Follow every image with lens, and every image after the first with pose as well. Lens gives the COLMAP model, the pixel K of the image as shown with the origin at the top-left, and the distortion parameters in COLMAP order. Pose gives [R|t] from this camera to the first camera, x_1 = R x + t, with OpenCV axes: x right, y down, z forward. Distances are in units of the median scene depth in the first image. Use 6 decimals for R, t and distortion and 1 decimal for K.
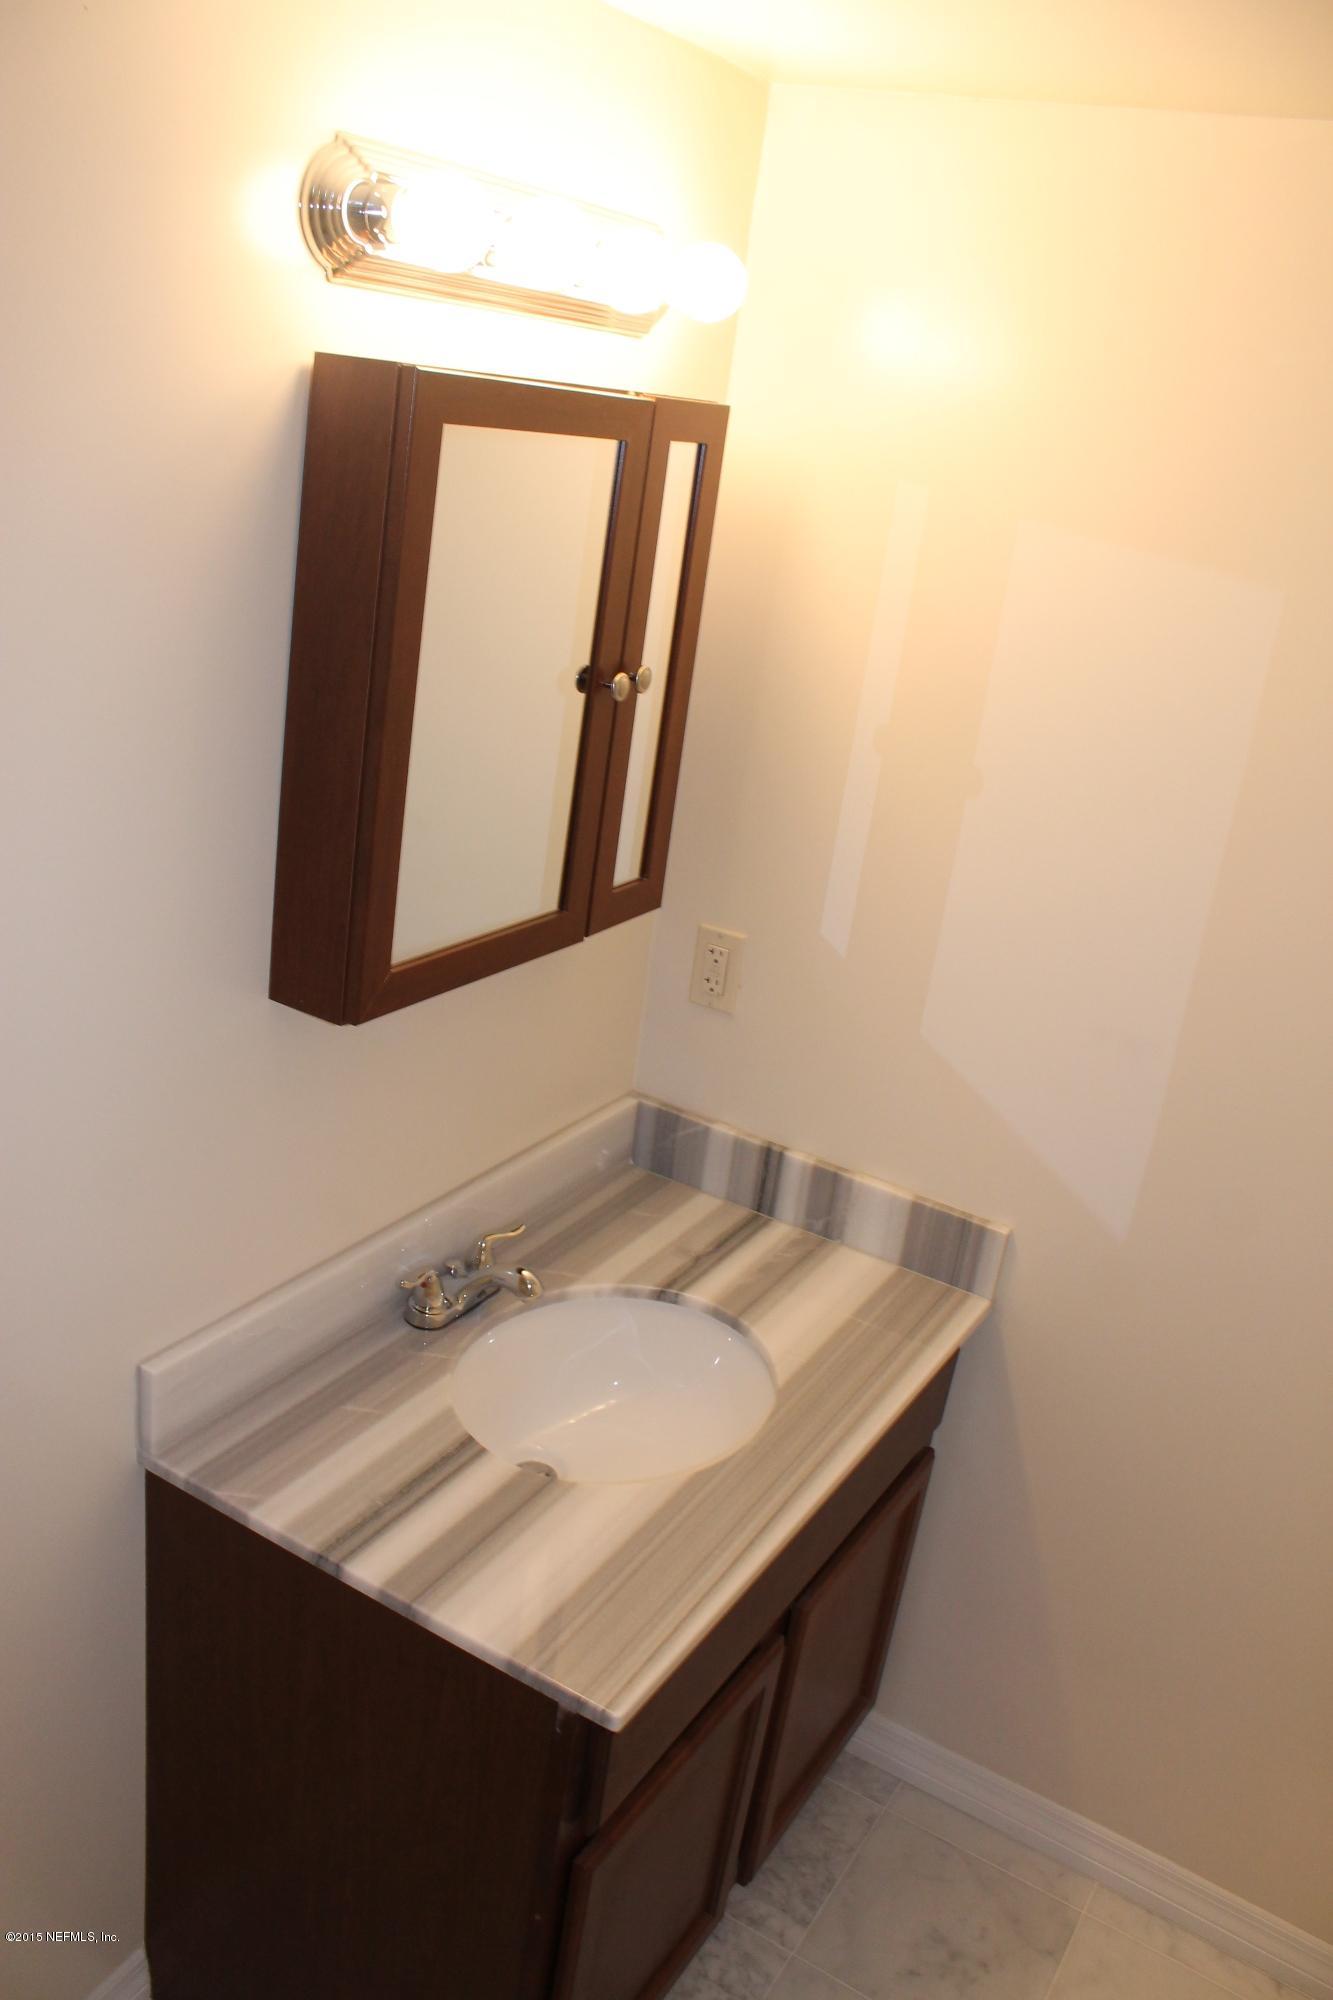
lens RADIAL K [[1678.4, 0, 666.5], [0, 1678.4, 1000.0], [0, 0, 1]] dist [-0.168414, 0.143111]
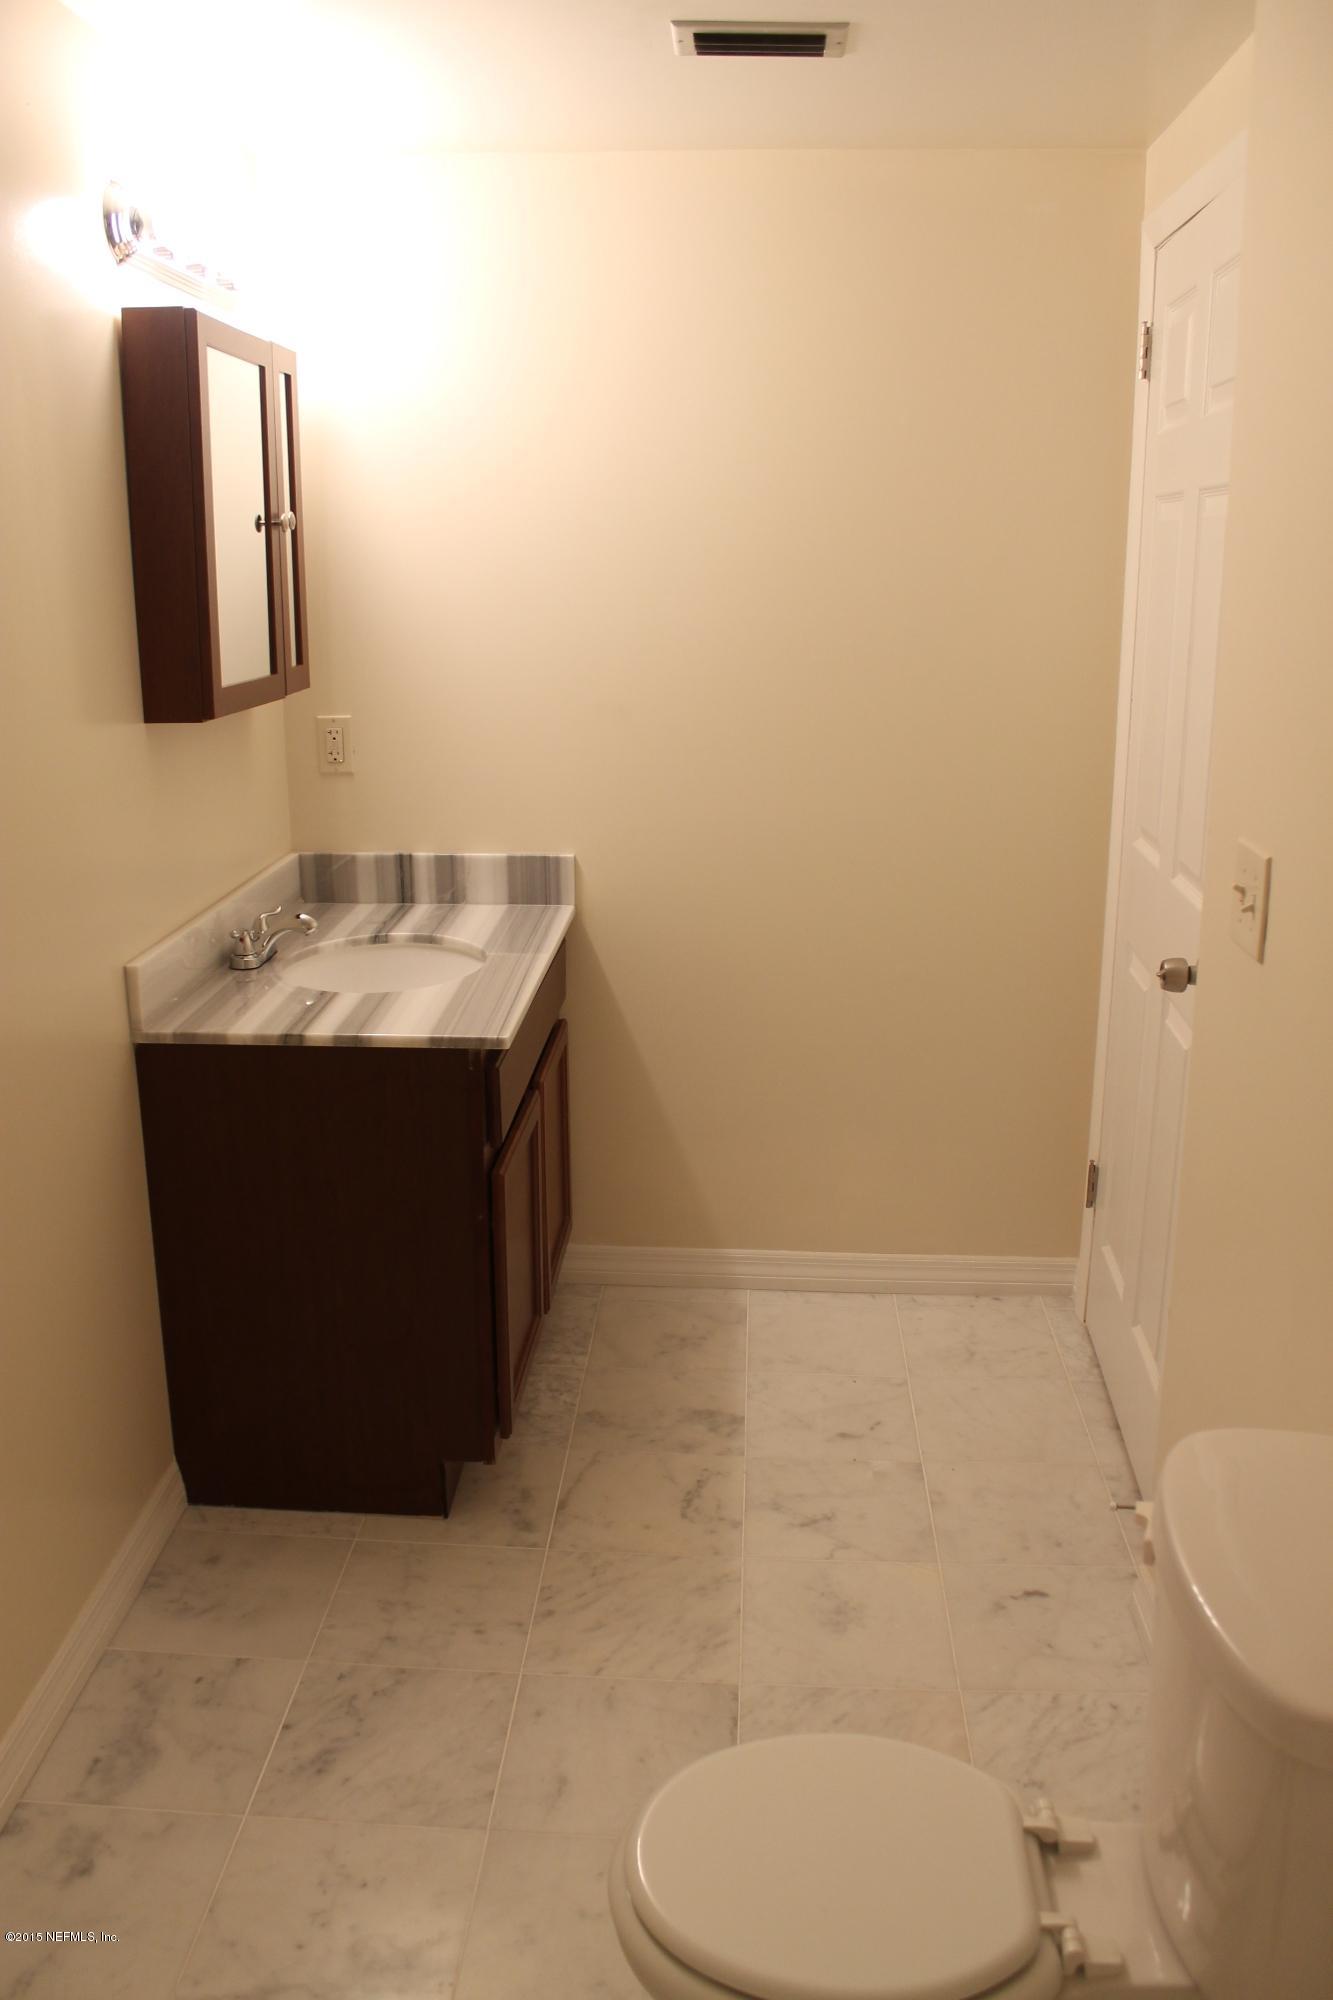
lens RADIAL K [[1678.4, 0, 666.5], [0, 1678.4, 1000.0], [0, 0, 1]] dist [-0.168414, 0.143111]
pose [[0.879341, -0.248611, 0.406143, -0.379408], [0.272656, 0.962111, -0.001394, 0.291755], [-0.390408, 0.111963, 0.913808, -0.433696]]
